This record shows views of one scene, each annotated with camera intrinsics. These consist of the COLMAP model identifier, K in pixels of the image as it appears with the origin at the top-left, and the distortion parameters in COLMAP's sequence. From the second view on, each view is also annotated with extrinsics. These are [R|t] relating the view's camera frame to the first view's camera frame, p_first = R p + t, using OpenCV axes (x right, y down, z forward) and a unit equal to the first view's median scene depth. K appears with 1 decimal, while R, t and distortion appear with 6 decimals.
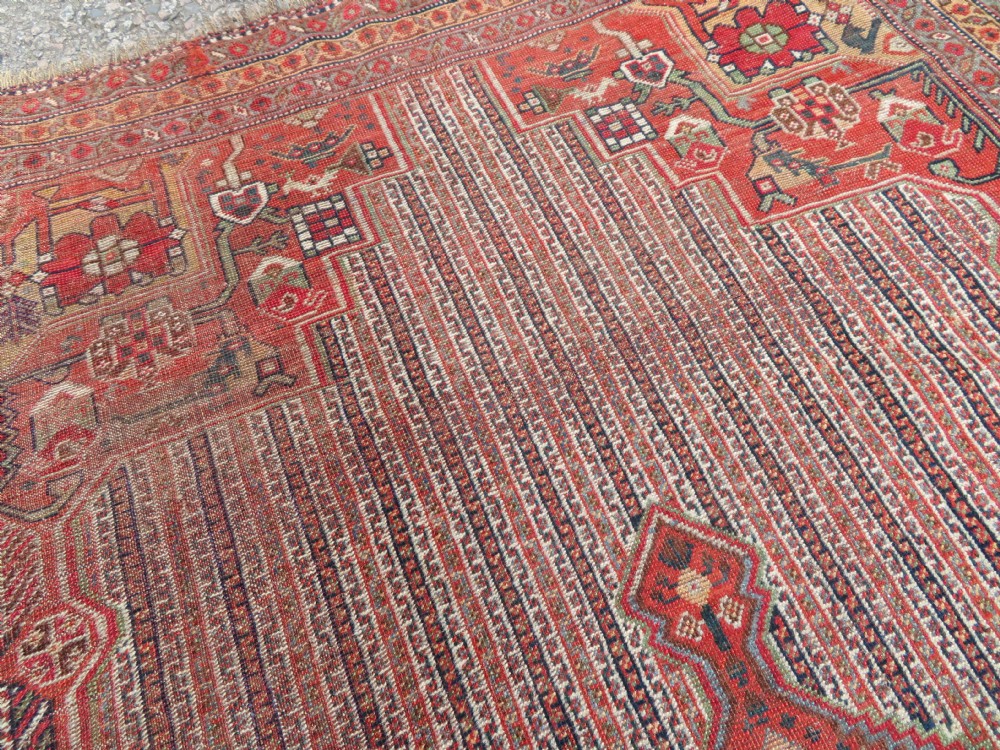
lens RADIAL K [[764.1, 0, 494.4], [0, 764.1, 344.8], [0, 0, 1]] dist [-0.013067, 0.002937]
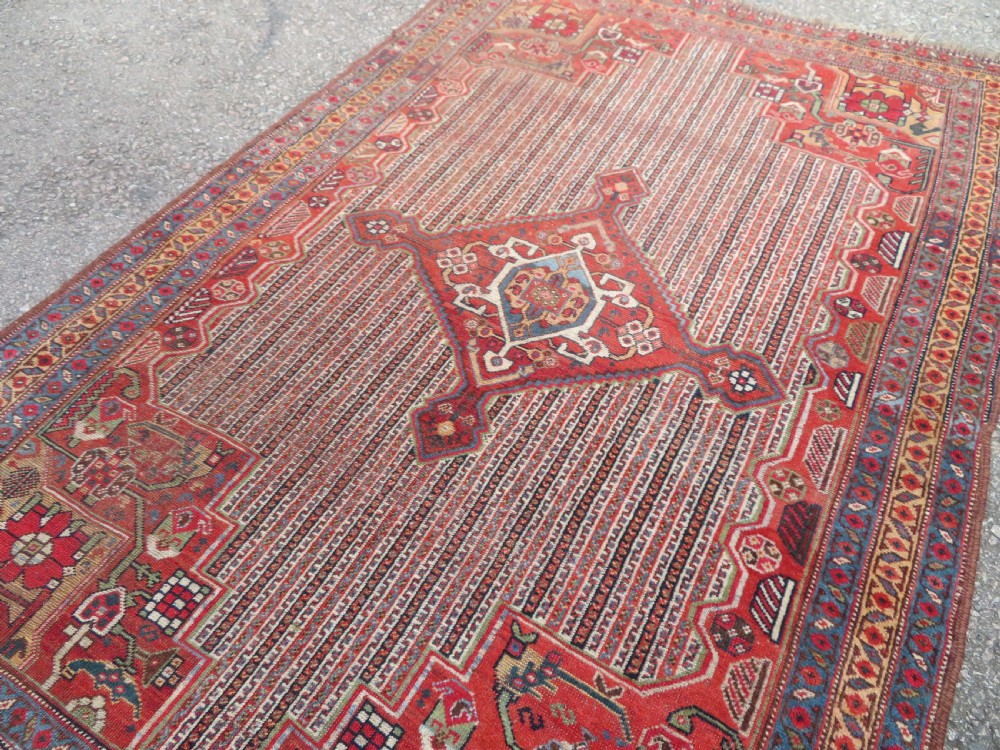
lens RADIAL K [[719.1, 0, 497.3], [0, 719.1, 372.3], [0, 0, 1]] dist [-0.012447, 0.005120]
pose [[0.644000, 0.628572, -0.436074, 1.092497], [-0.674135, 0.735746, 0.064958, 0.685709], [0.361670, 0.252140, 0.897563, -0.868451]]
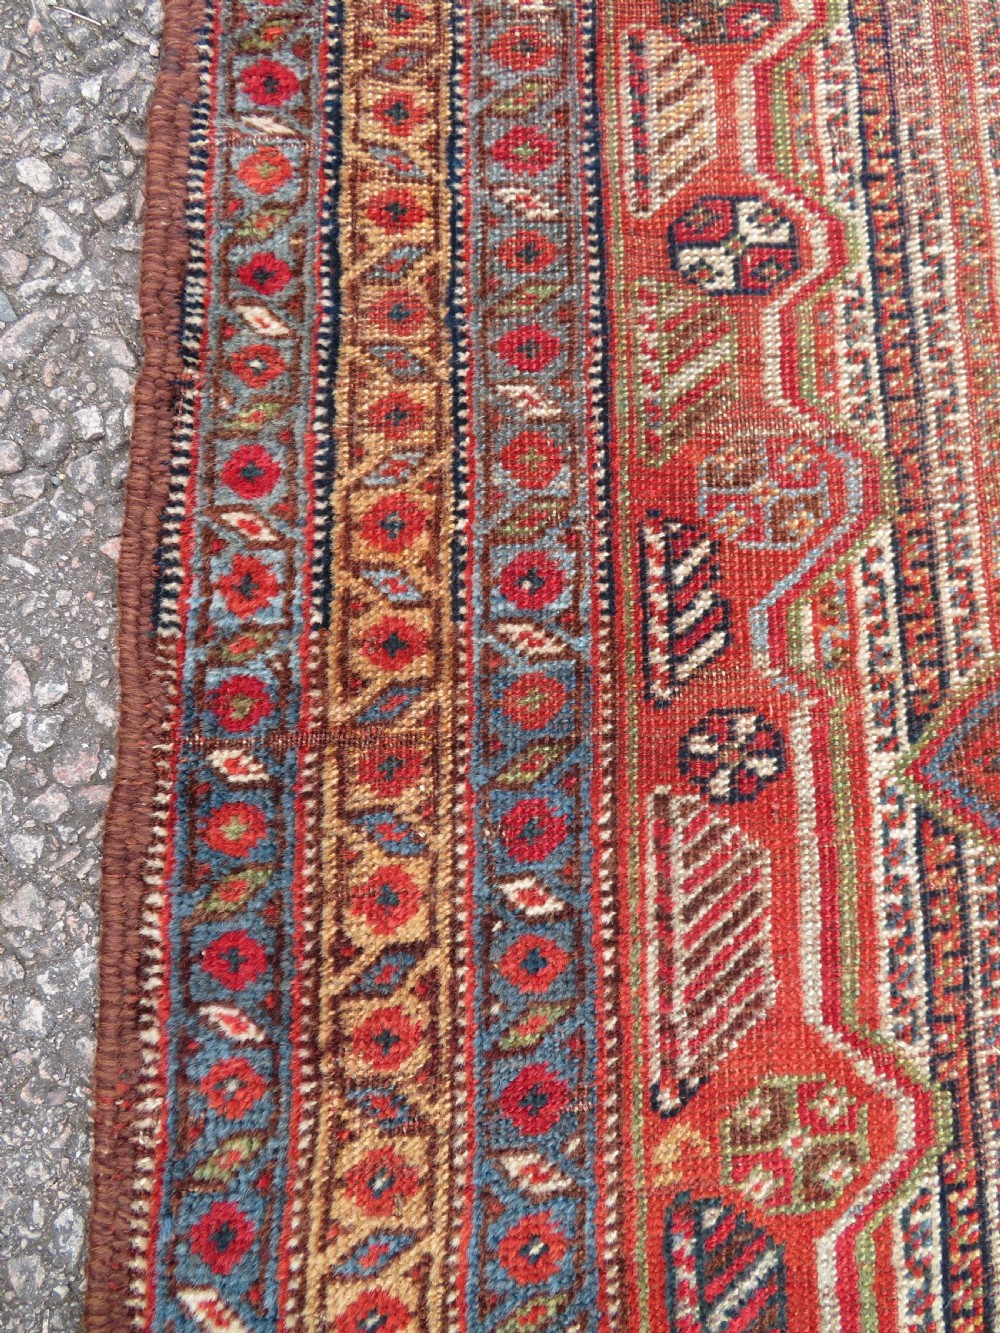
lens RADIAL K [[1018.5, 0, 507.6], [0, 1018.5, 652.6], [0, 0, 1]] dist [-0.013067, 0.002937]
pose [[0.939463, 0.342256, 0.016405, -0.376258], [-0.325656, 0.876958, 0.353401, 0.596219], [0.106567, -0.337350, 0.935328, -0.016369]]
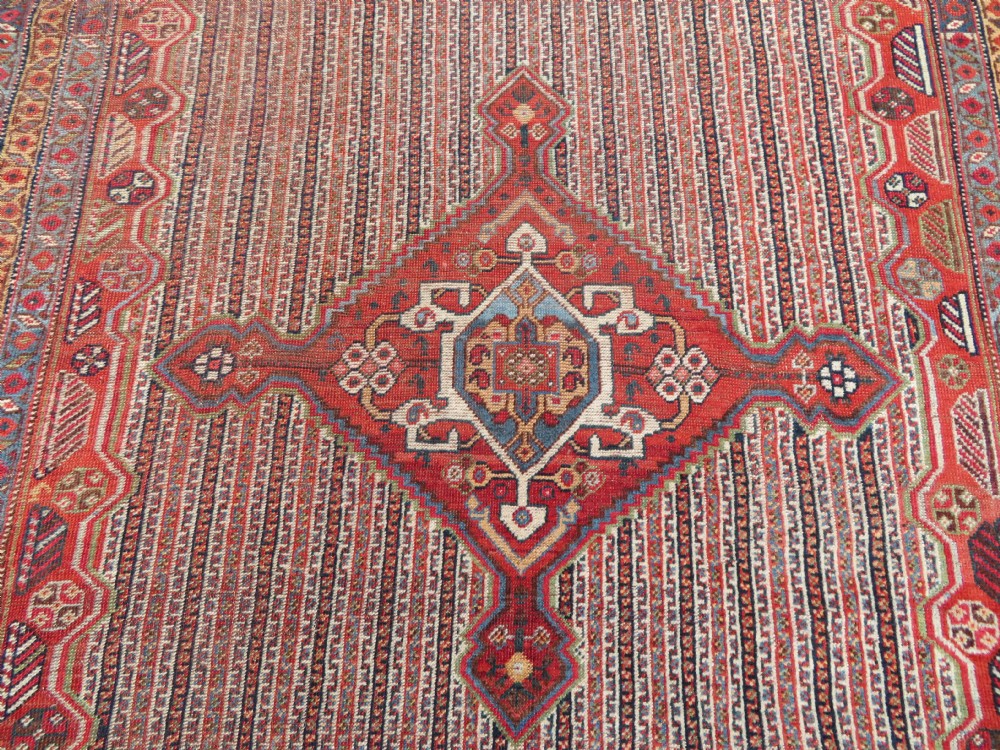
lens RADIAL K [[719.1, 0, 497.3], [0, 719.1, 372.3], [0, 0, 1]] dist [-0.012447, 0.005120]
pose [[0.931874, 0.355550, -0.072076, 0.394737], [-0.327951, 0.910556, 0.251667, 0.347449], [0.155109, -0.210885, 0.965126, -0.453004]]
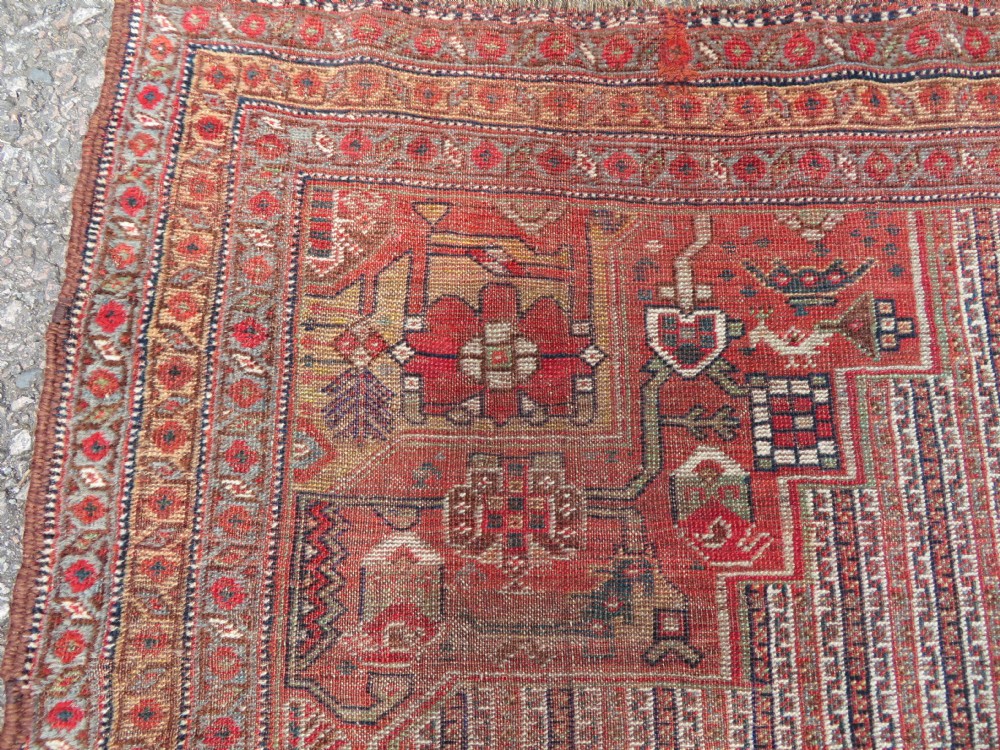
lens RADIAL K [[764.1, 0, 494.4], [0, 764.1, 344.8], [0, 0, 1]] dist [-0.013067, 0.002937]
pose [[0.925100, 0.372627, -0.073065, -0.454330], [-0.331777, 0.886779, 0.321788, -0.356165], [0.184699, -0.273445, 0.943988, 0.311868]]
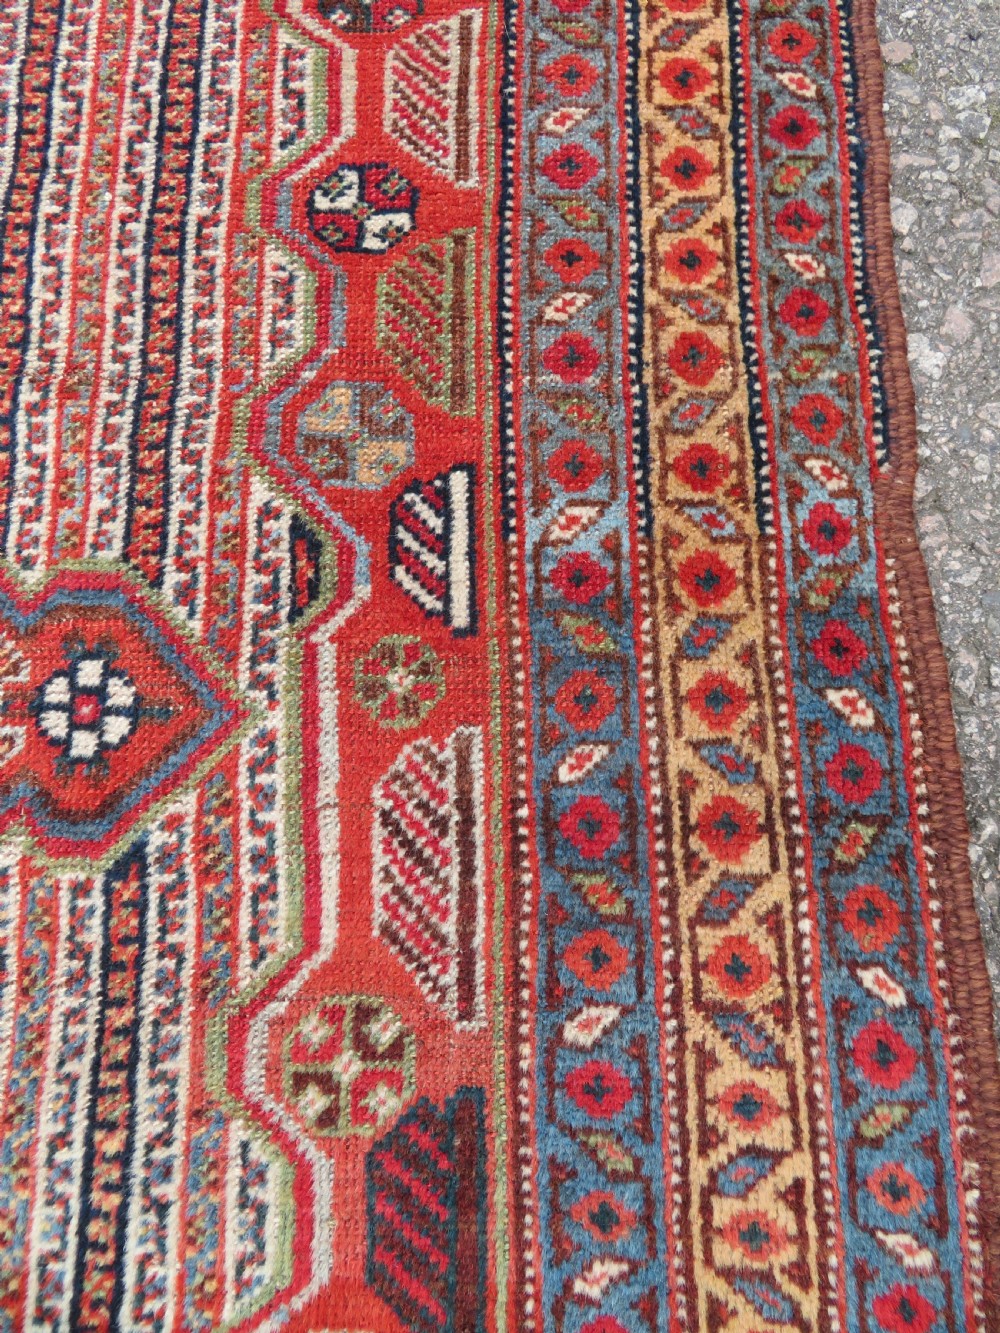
lens RADIAL K [[1018.5, 0, 507.6], [0, 1018.5, 652.6], [0, 0, 1]] dist [-0.013067, 0.002937]
pose [[0.940540, 0.335081, -0.055732, 1.023779], [-0.304579, 0.904549, 0.298366, 0.192606], [0.150389, -0.263651, 0.952823, 0.145059]]
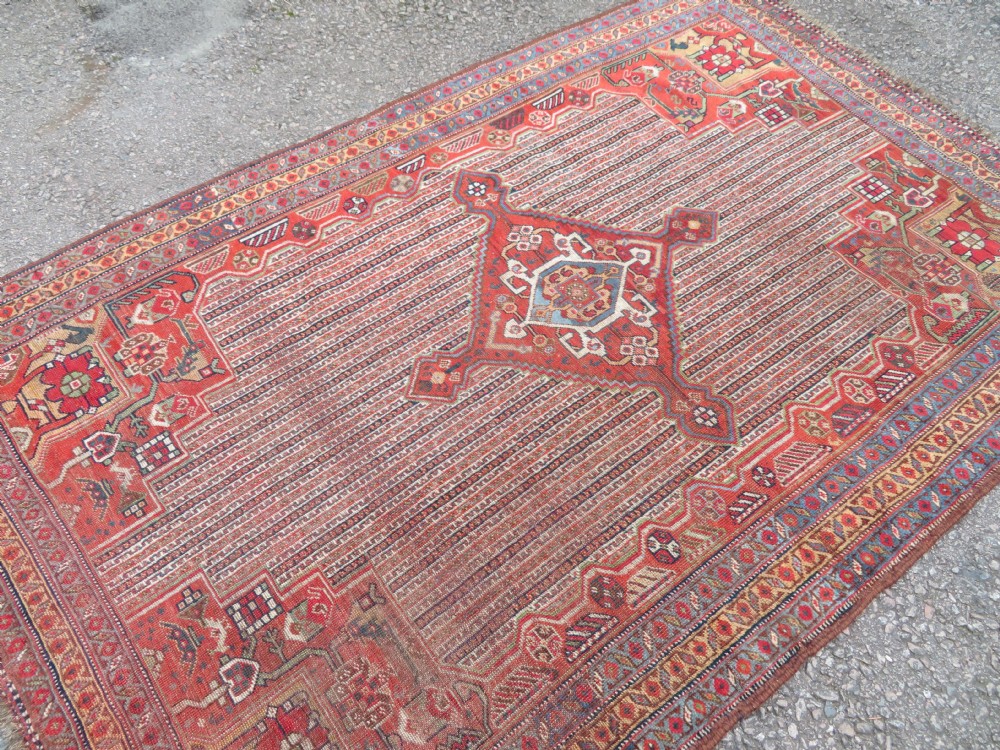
lens RADIAL K [[772.1, 0, 505.1], [0, 772.1, 337.5], [0, 0, 1]] dist [-0.010104, 0.002308]
pose [[-0.279507, -0.771207, 0.571940, -0.810155], [0.832233, 0.102464, 0.544876, -0.625227], [-0.478816, 0.628283, 0.613185, -0.482123]]
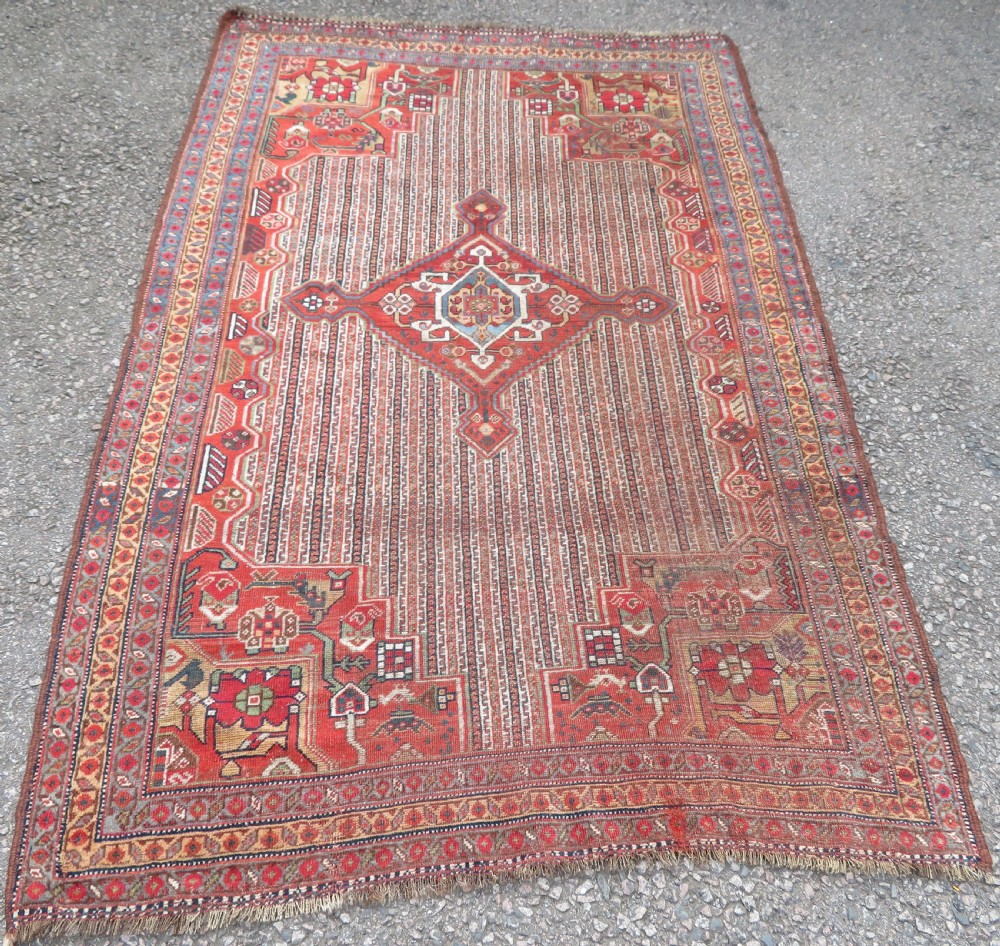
lens RADIAL K [[946.8, 0, 505.8], [0, 946.8, 472.6], [0, 0, 1]] dist [-0.011217, 0.010034]
pose [[-0.948707, -0.266151, 0.170640, -0.270728], [0.264524, -0.372625, 0.889482, -1.860167], [-0.173152, 0.888996, 0.423915, -0.135505]]
